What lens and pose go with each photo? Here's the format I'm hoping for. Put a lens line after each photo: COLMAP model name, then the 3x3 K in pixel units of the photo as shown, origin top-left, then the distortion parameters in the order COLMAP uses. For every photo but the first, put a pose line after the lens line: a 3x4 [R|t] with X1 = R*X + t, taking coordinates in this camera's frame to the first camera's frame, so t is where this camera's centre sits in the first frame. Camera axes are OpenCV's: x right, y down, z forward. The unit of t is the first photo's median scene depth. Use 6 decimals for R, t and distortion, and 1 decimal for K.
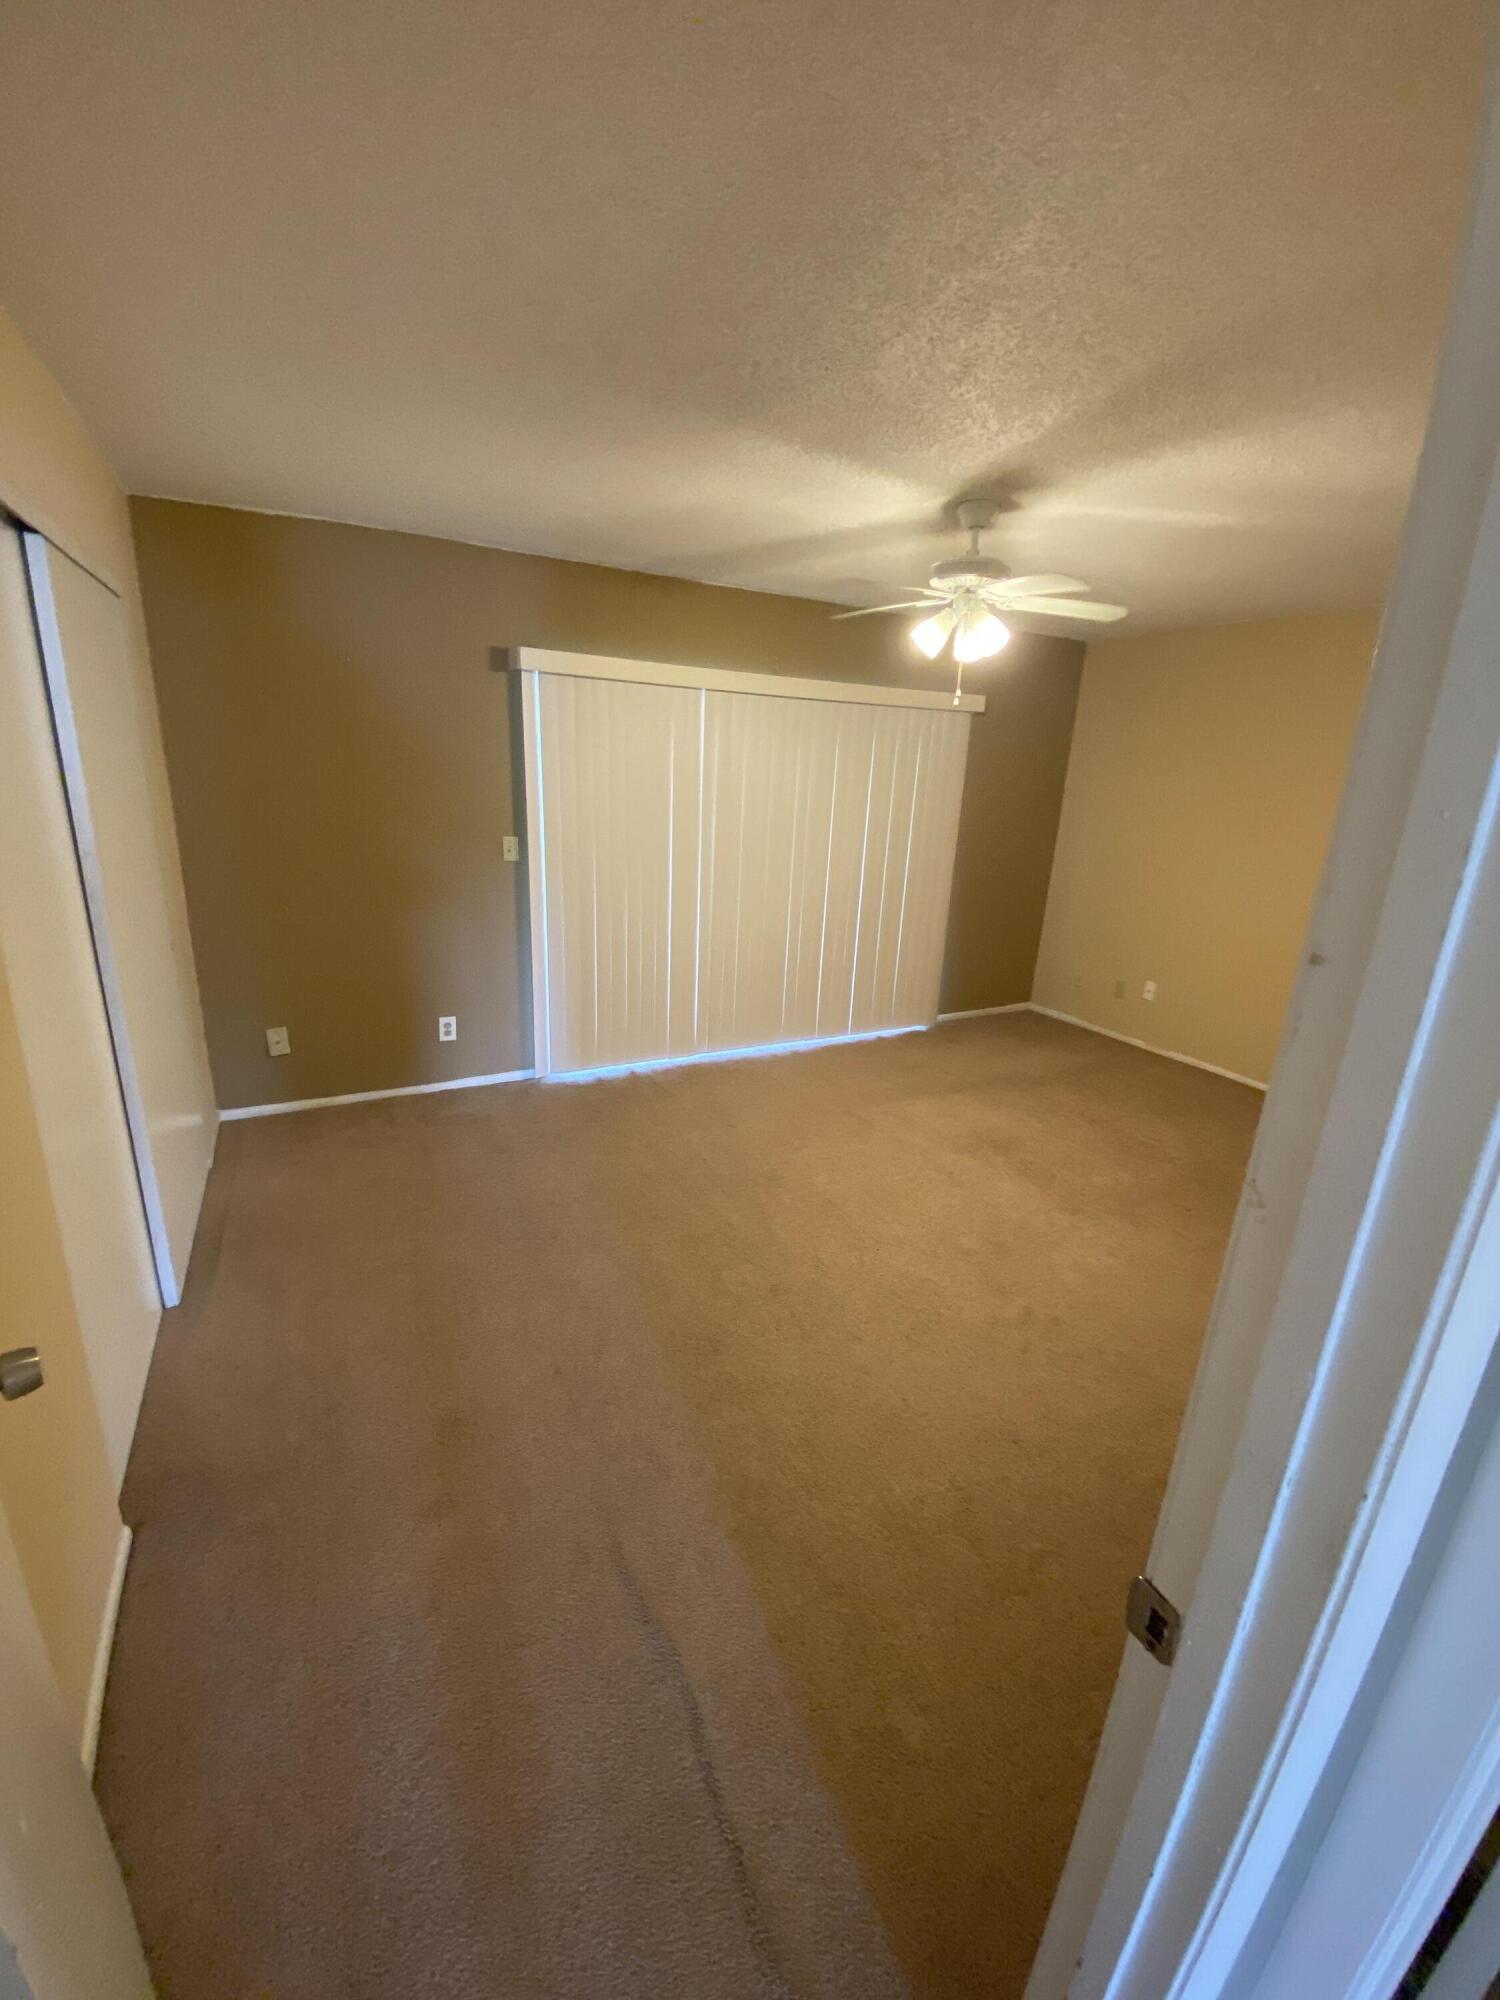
lens RADIAL K [[816.6, 0, 745.1], [0, 816.6, 991.4], [0, 0, 1]] dist [0.018907, -0.019564]
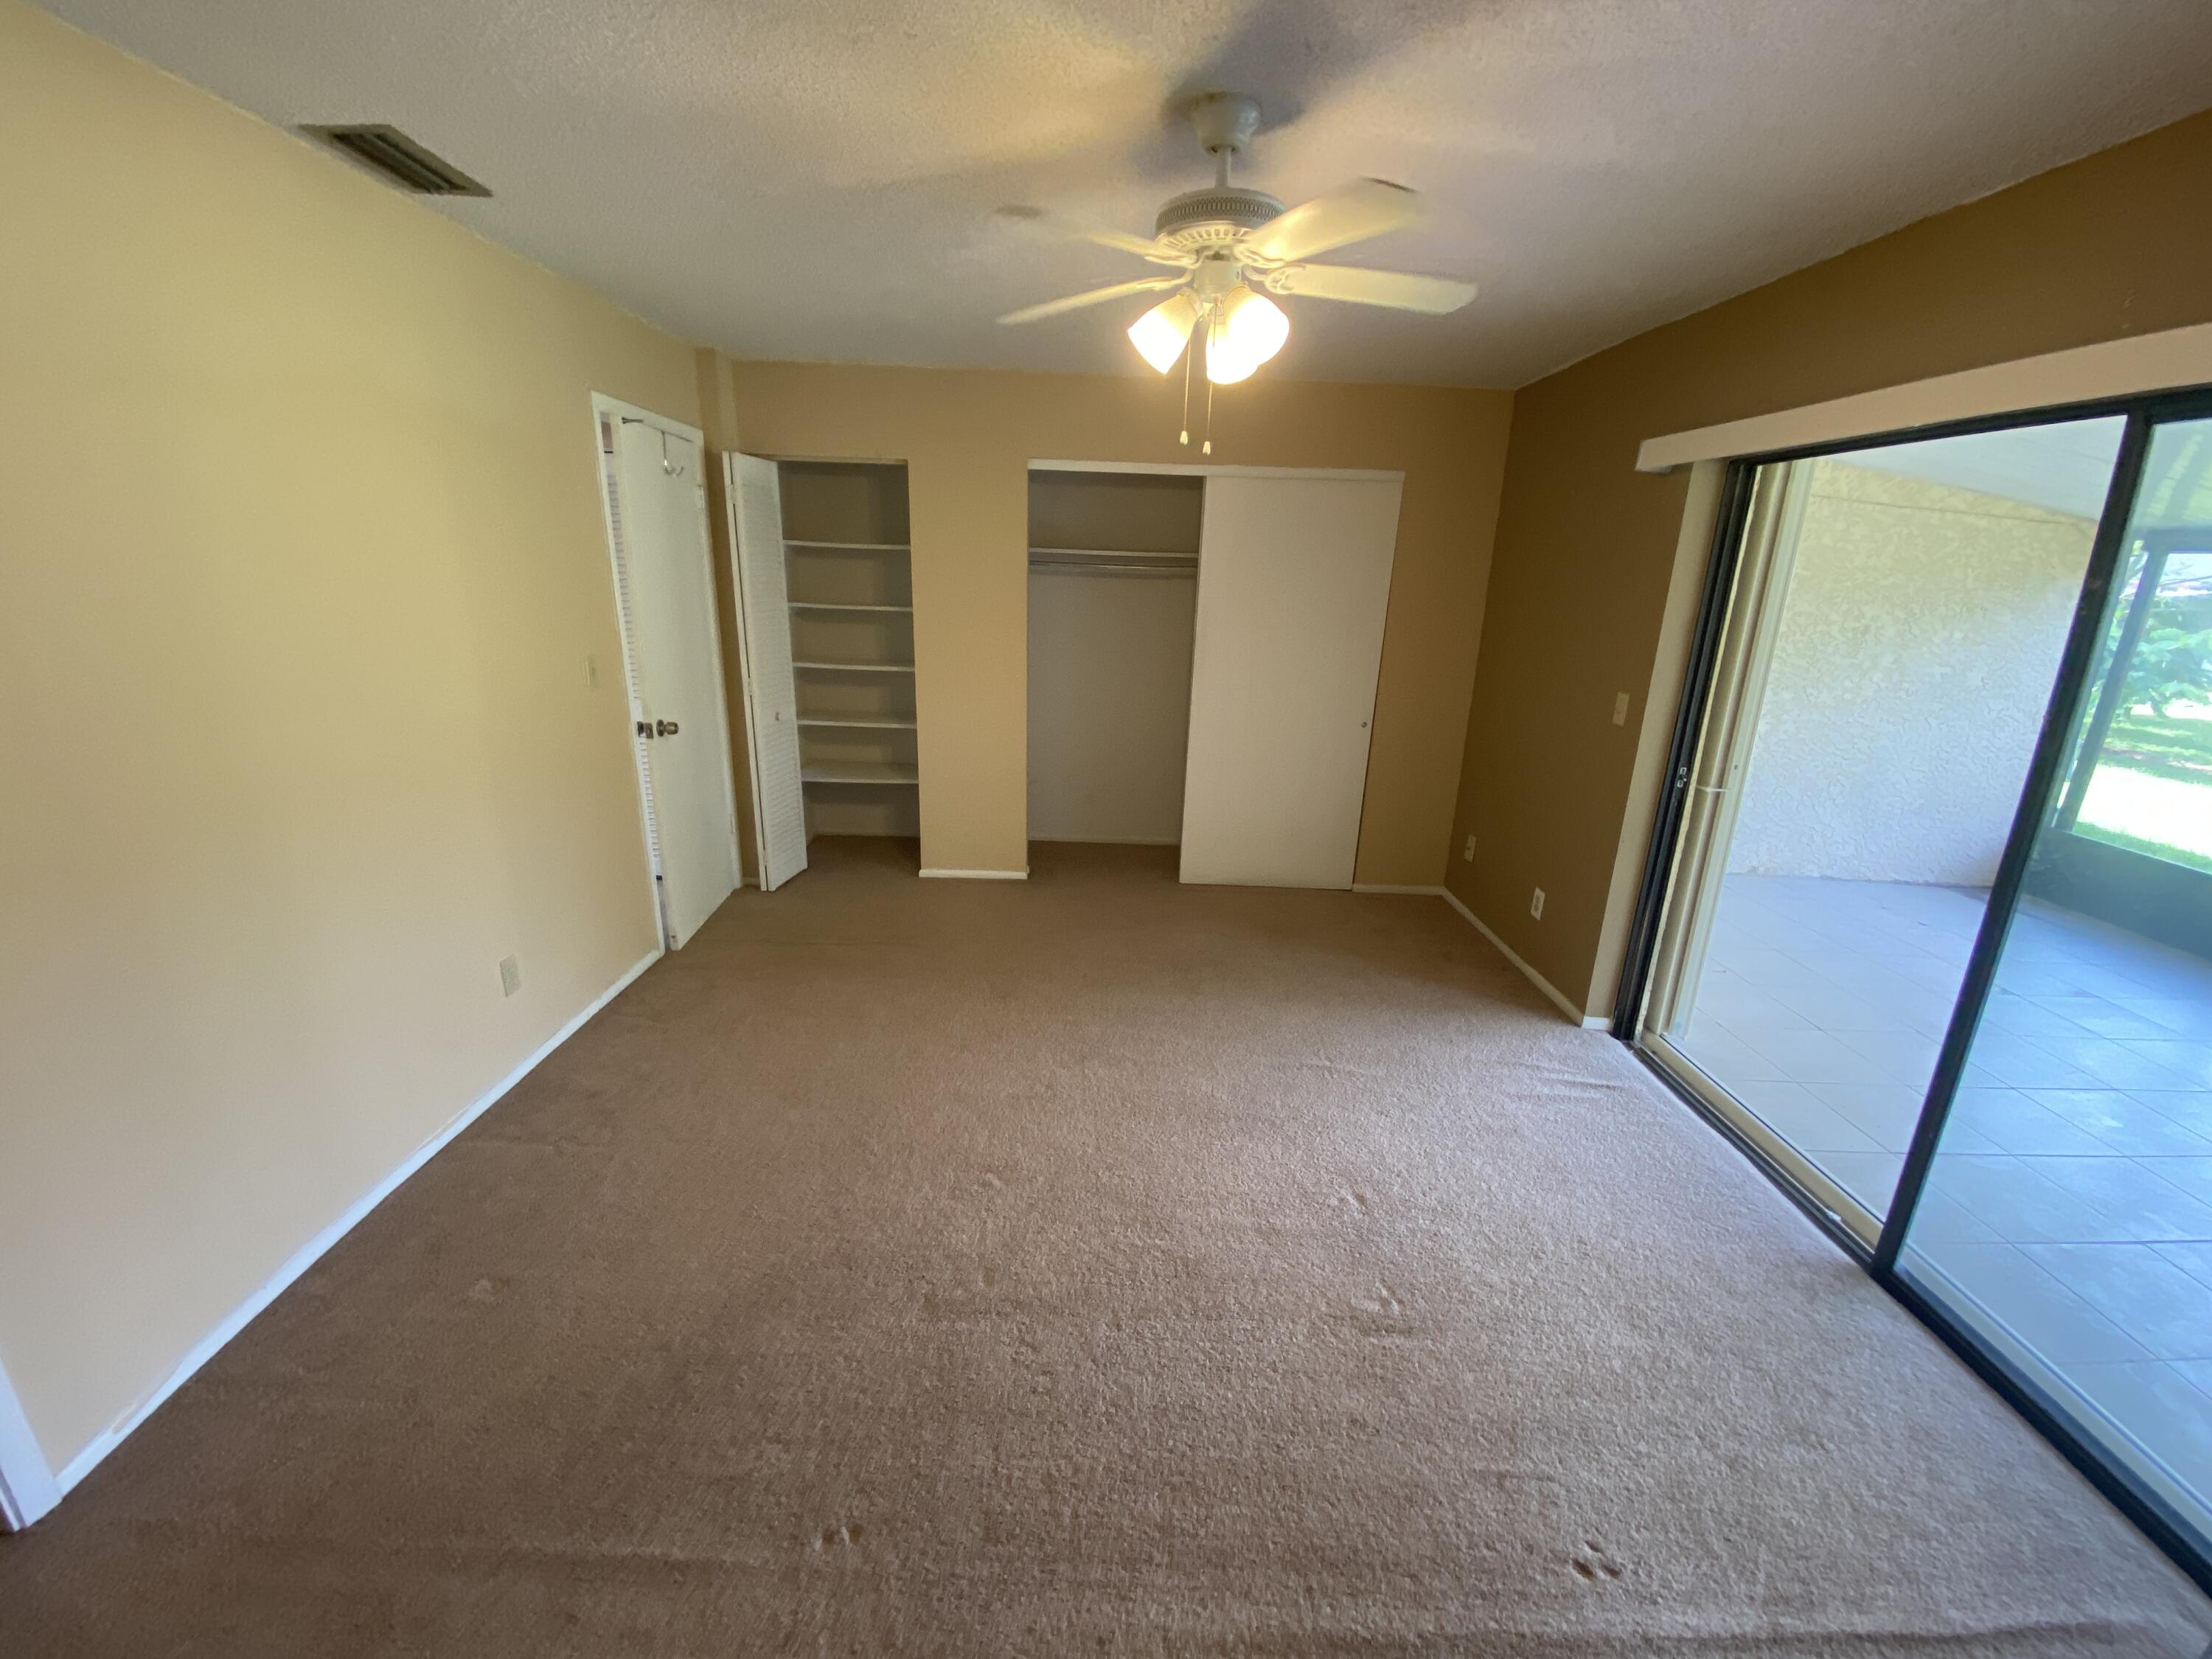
lens RADIAL K [[887.7, 0, 1102.2], [0, 887.7, 832.1], [0, 0, 1]] dist [0.022529, -0.018914]
pose [[-0.466290, 0.193654, -0.863176, 0.707860], [-0.288106, 0.889305, 0.355151, -0.245031], [0.836402, 0.414289, -0.358881, 1.005686]]
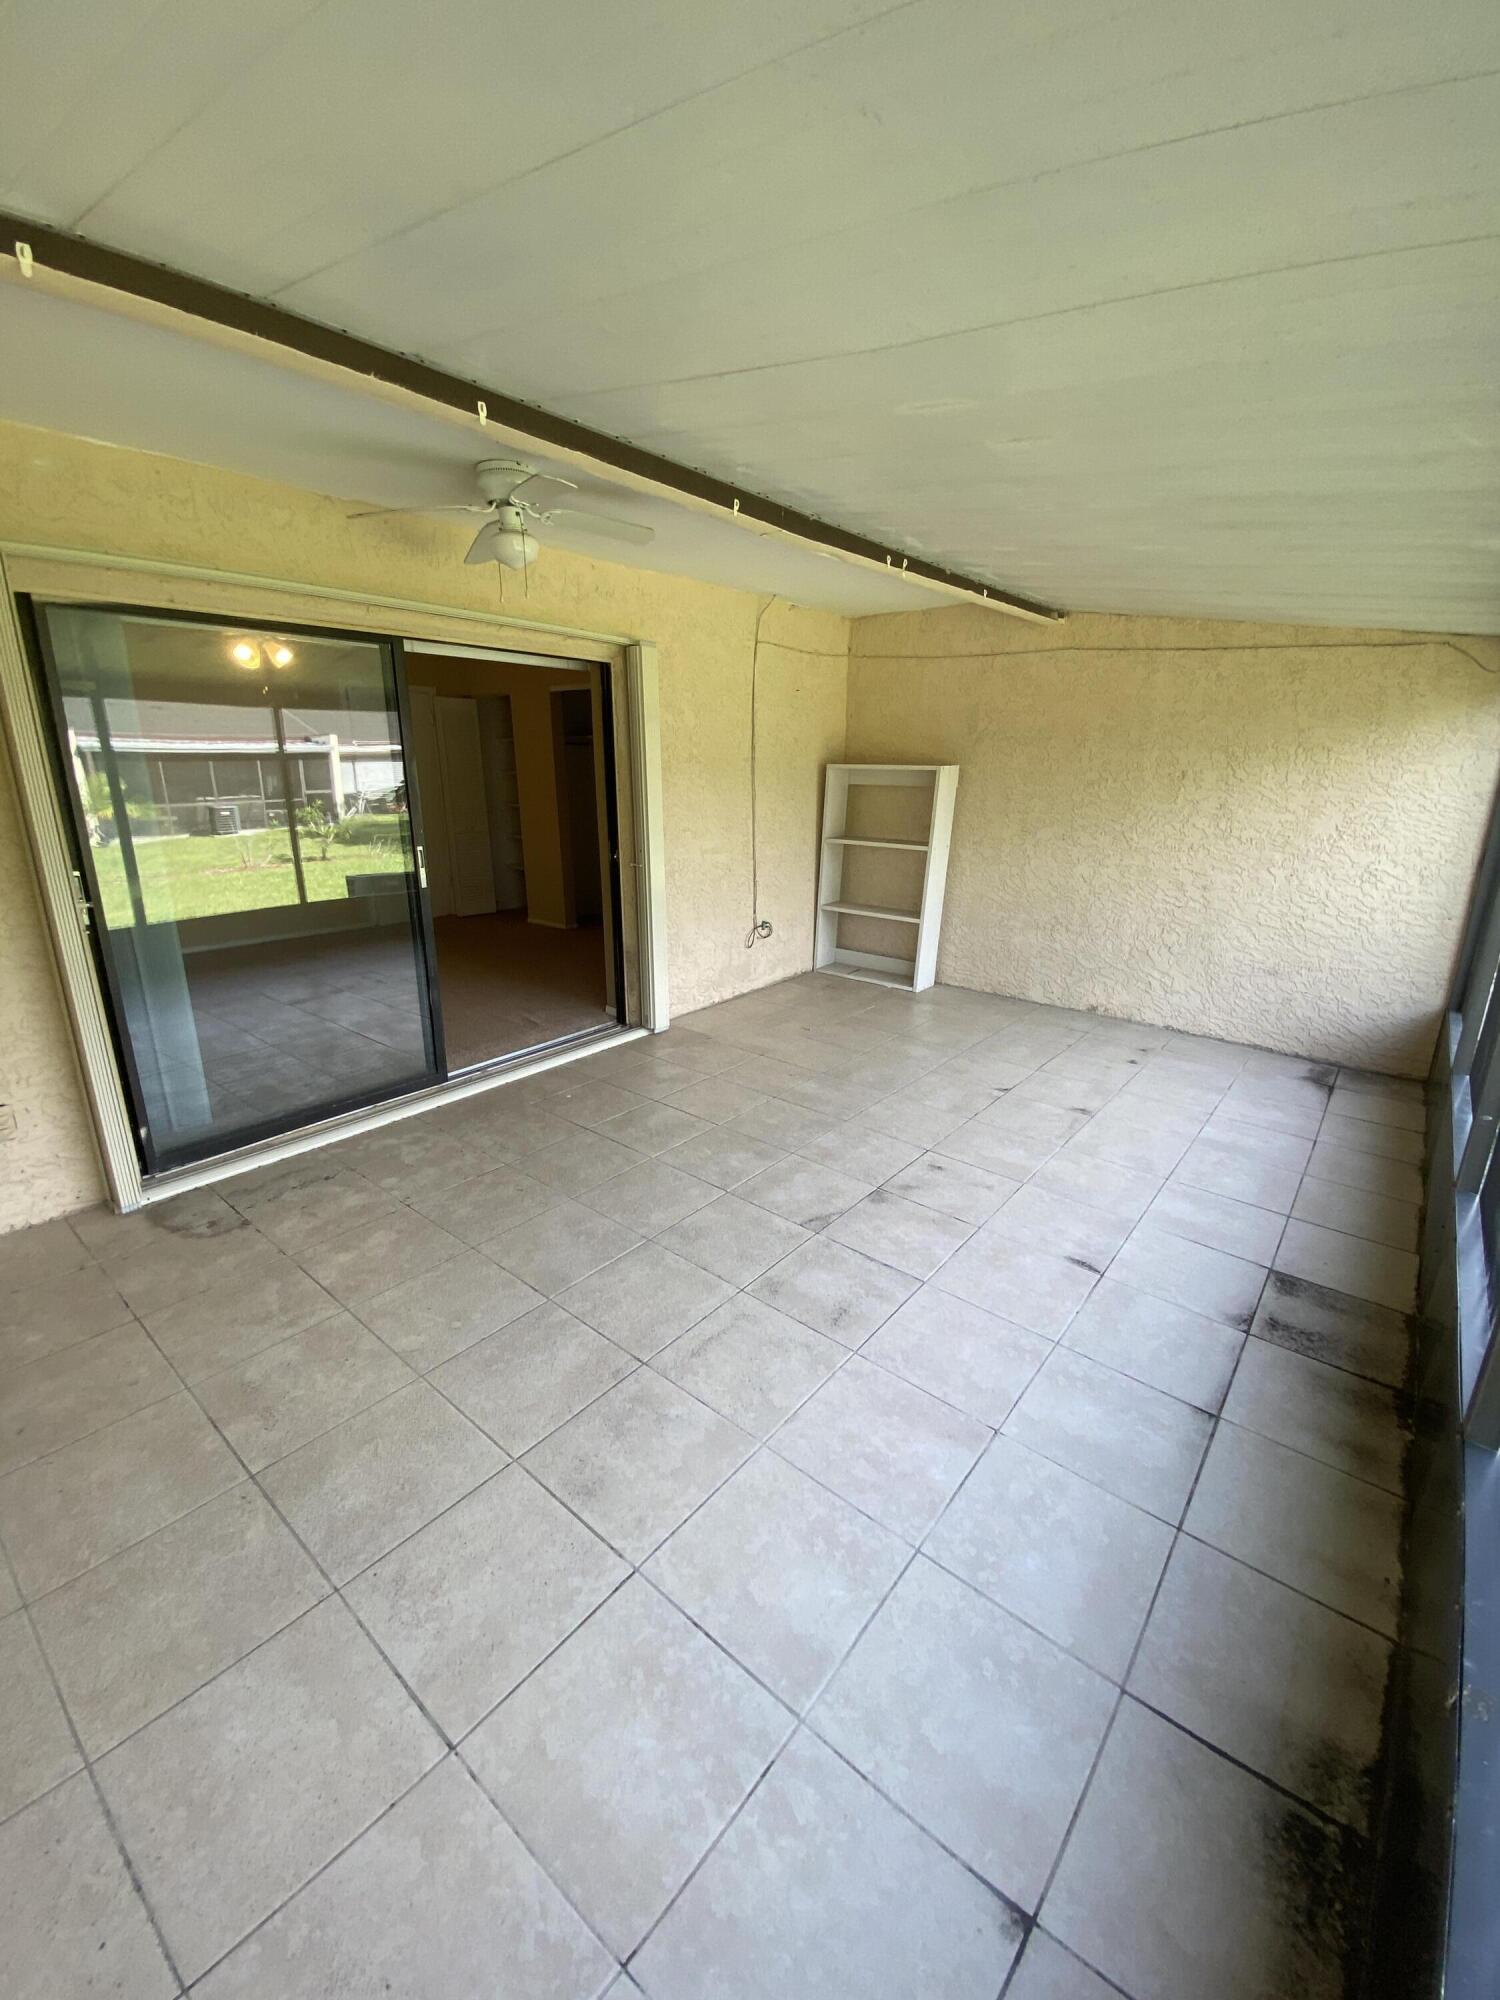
lens RADIAL K [[806.0, 0, 748.8], [0, 806.0, 992.2], [0, 0, 1]] dist [0.040740, -0.040819]
pose [[-0.924605, 0.058458, -0.376415, 0.005016], [-0.143076, 0.862509, 0.485394, -0.604595], [0.353037, 0.502654, -0.789116, 2.315646]]
